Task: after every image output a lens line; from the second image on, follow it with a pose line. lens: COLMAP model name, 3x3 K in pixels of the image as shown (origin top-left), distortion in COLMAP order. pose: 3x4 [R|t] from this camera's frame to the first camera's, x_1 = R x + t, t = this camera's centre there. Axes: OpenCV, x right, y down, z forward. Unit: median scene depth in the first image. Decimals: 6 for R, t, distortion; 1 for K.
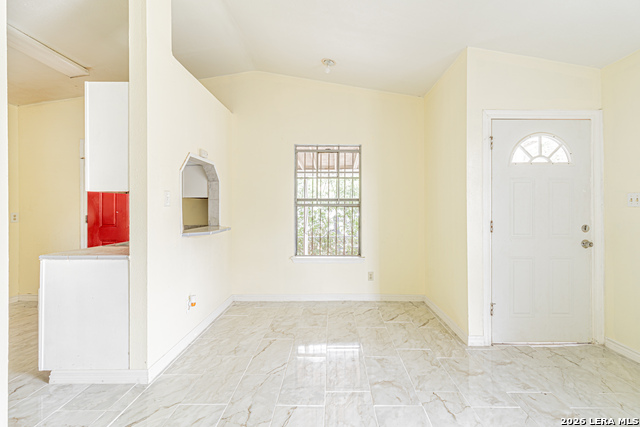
lens RADIAL K [[298.9, 0, 322.1], [0, 298.9, 208.8], [0, 0, 1]] dist [0.000897, 0.000400]
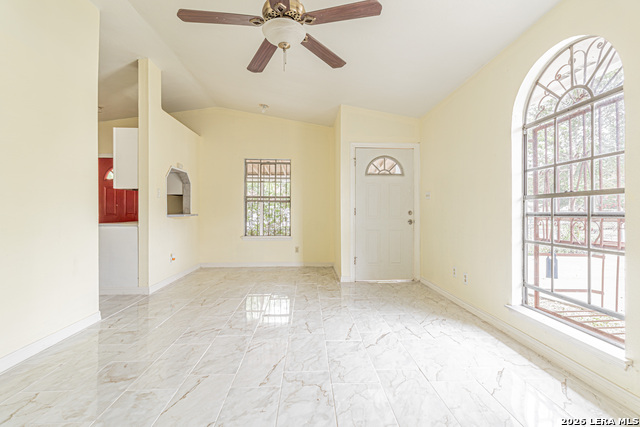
lens RADIAL K [[301.6, 0, 316.7], [0, 301.6, 212.7], [0, 0, 1]] dist [0.000807, 0.000120]
pose [[0.998465, 0.001355, 0.055364, 0.192192], [-0.001358, 0.999999, 0.000015, 0.049716], [-0.055364, -0.000091, 0.998466, -0.513574]]
